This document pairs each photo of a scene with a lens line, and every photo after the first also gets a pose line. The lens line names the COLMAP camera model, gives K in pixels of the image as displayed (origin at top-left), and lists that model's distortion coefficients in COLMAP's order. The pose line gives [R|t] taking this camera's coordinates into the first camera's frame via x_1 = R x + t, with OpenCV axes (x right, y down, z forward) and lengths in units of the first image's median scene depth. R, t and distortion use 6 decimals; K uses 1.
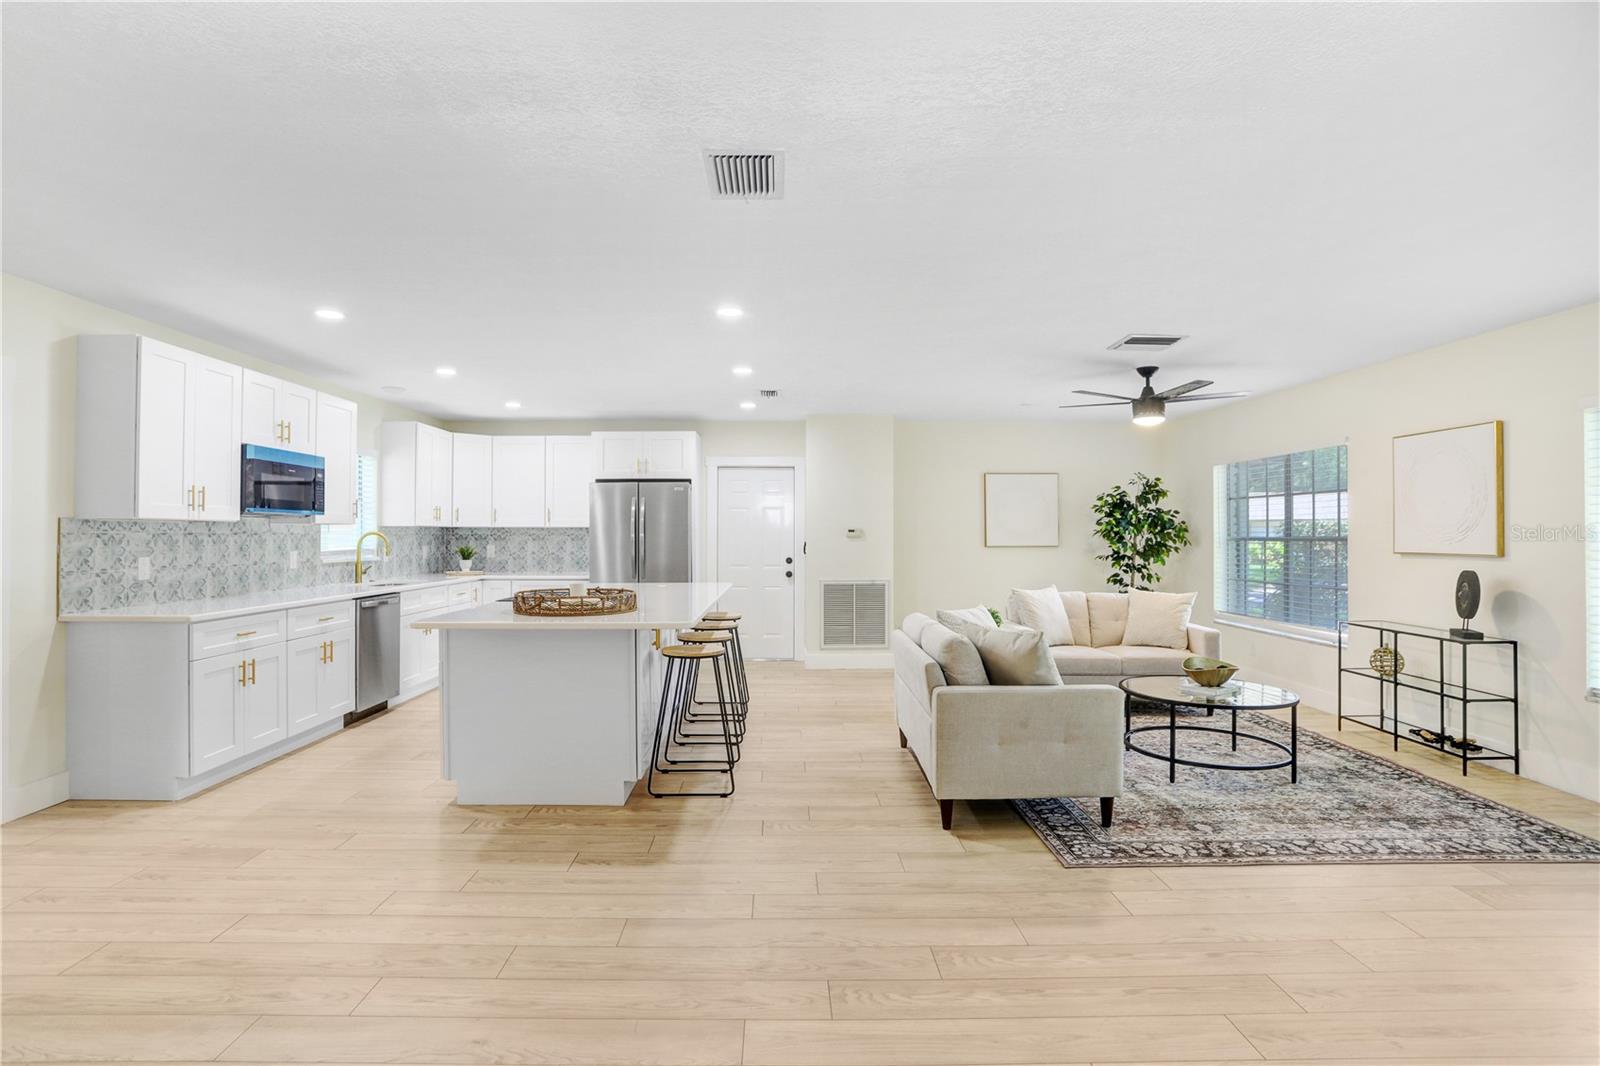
lens RADIAL K [[793.2, 0, 768.9], [0, 793.2, 526.3], [0, 0, 1]] dist [-0.060922, 0.022821]
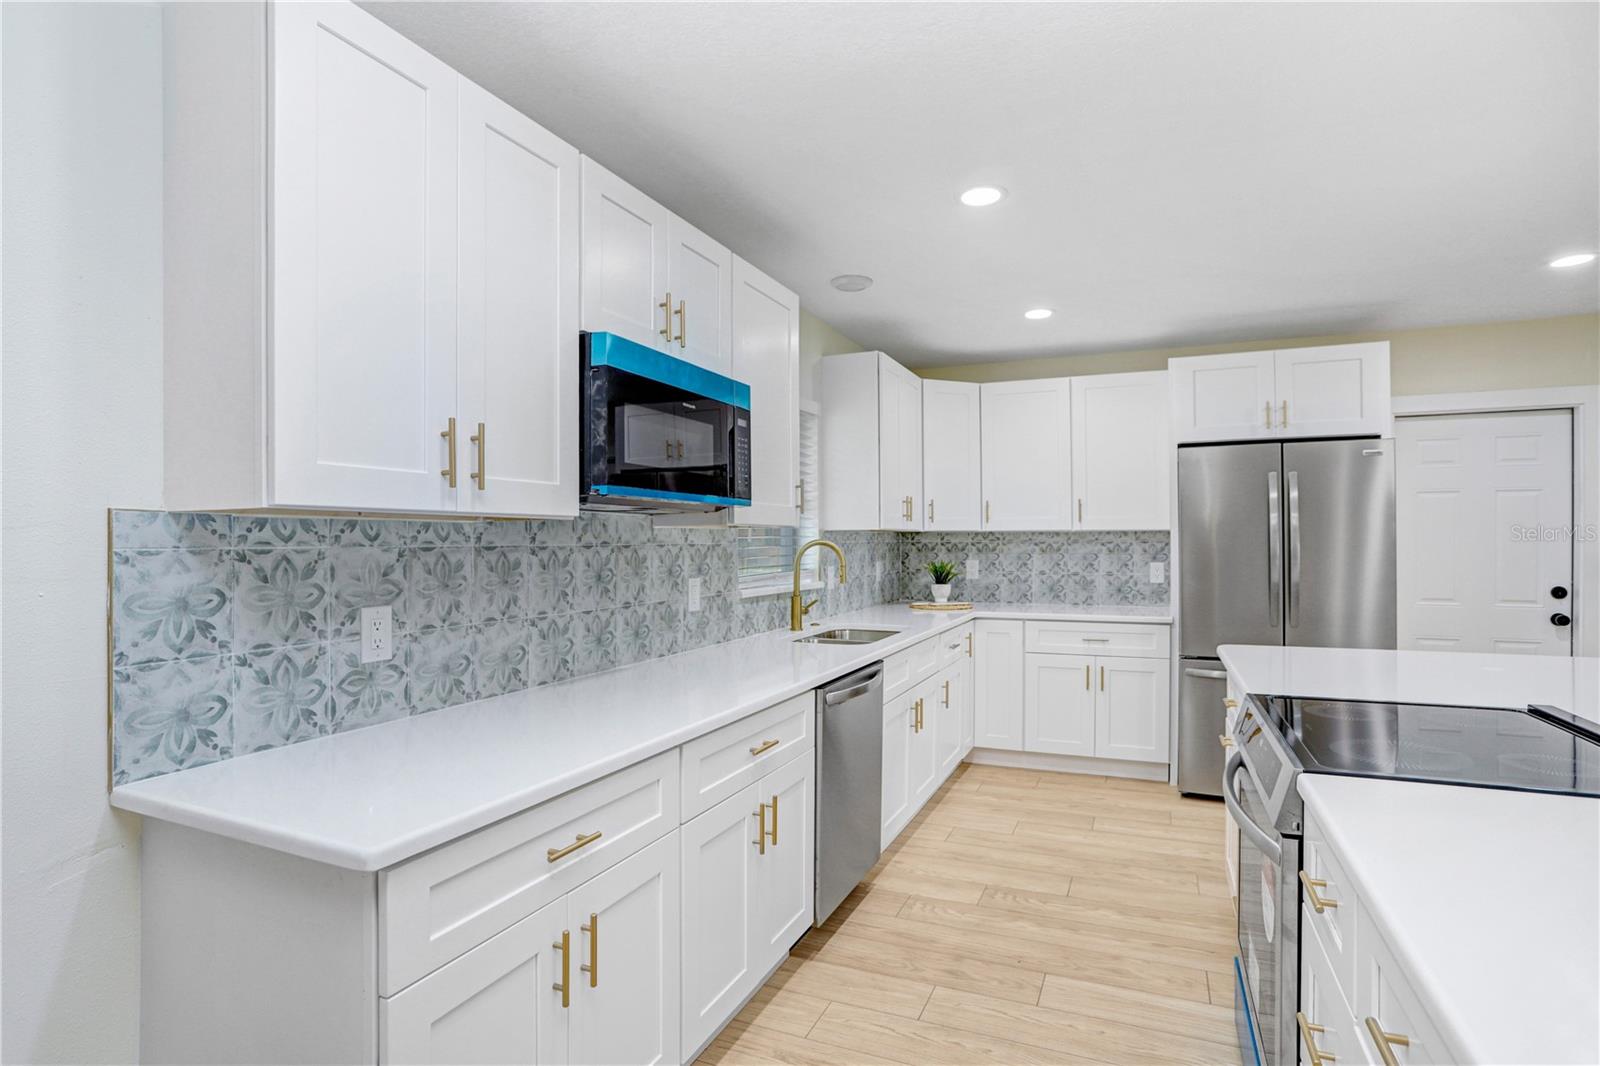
lens RADIAL K [[793.2, 0, 791.8], [0, 793.2, 538.4], [0, 0, 1]] dist [-0.060922, 0.022821]
pose [[0.909190, -0.005366, -0.416347, -0.391529], [0.009073, 0.999935, 0.006925, 0.002054], [0.416283, -0.010073, 0.909179, 0.644084]]
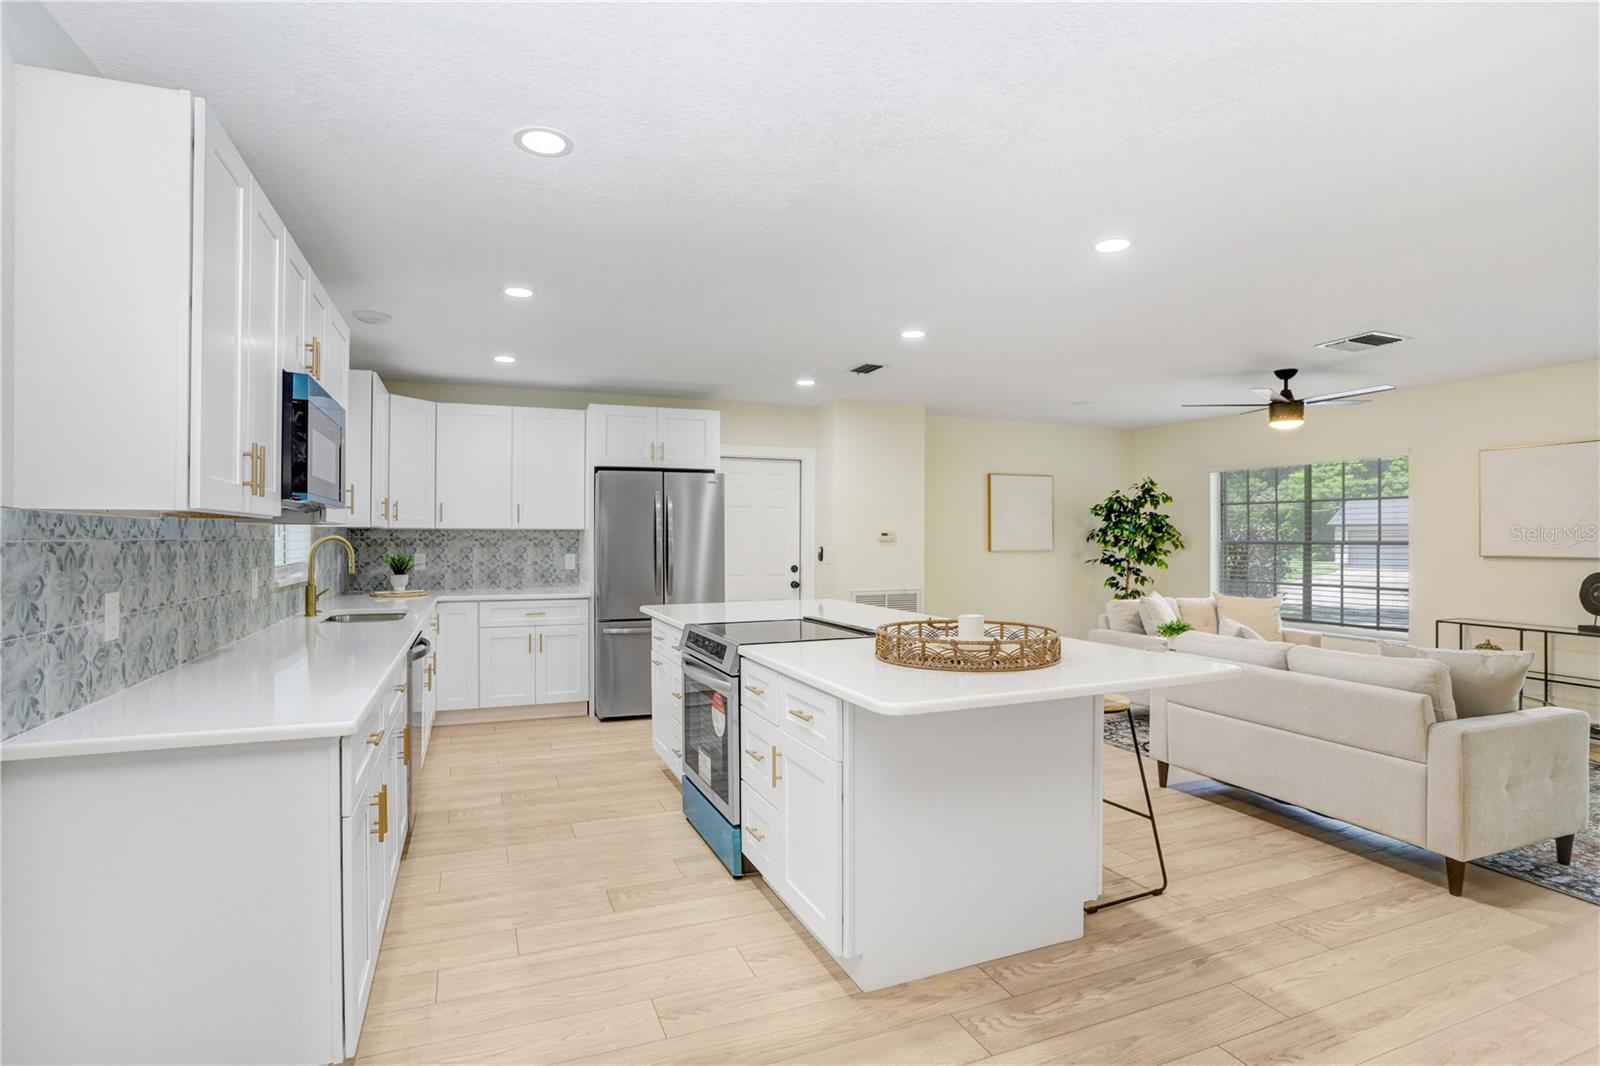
lens RADIAL K [[793.2, 0, 780.7], [0, 793.2, 531.0], [0, 0, 1]] dist [-0.060922, 0.022821]
pose [[0.931606, 0.002543, 0.363460, -0.543880], [-0.004264, 0.999983, 0.003933, -0.001180], [-0.363443, -0.005213, 0.931602, 0.373047]]
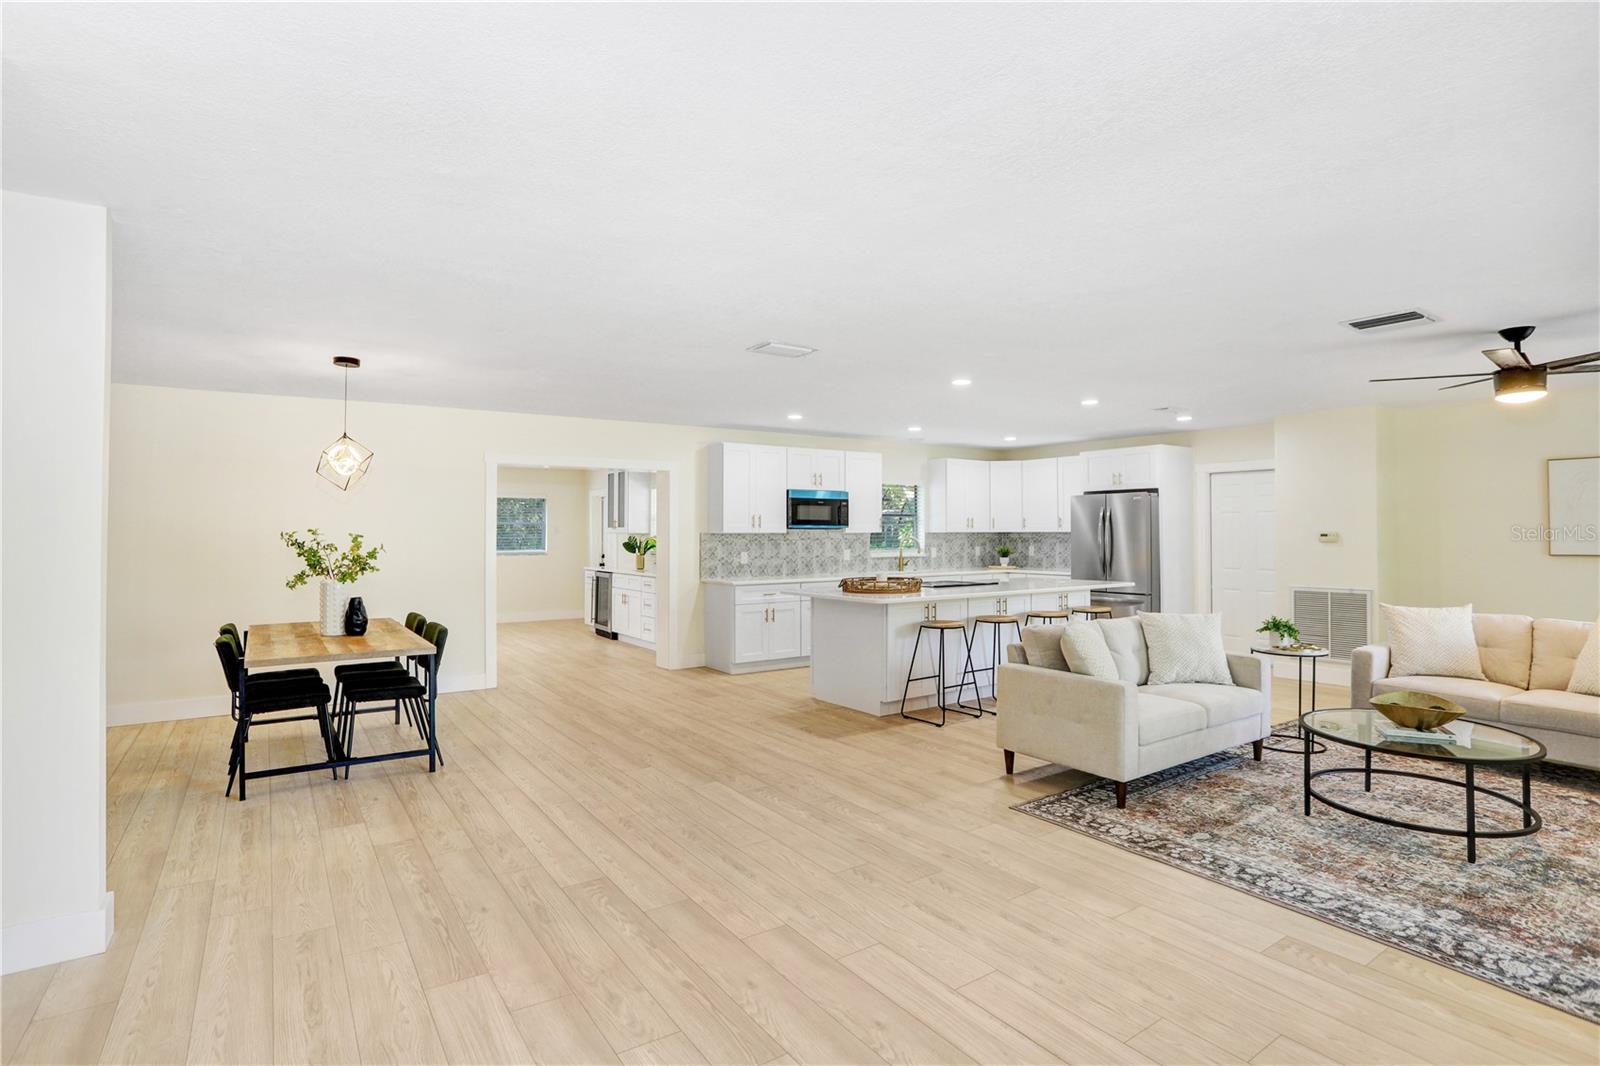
lens RADIAL K [[779.6, 0, 821.1], [0, 779.6, 514.6], [0, 0, 1]] dist [-0.053105, 0.018870]
pose [[0.589033, -0.019651, -0.807870, 0.804622], [0.011090, 0.999807, -0.016234, -0.017789], [0.808033, 0.000604, 0.589137, 0.000515]]
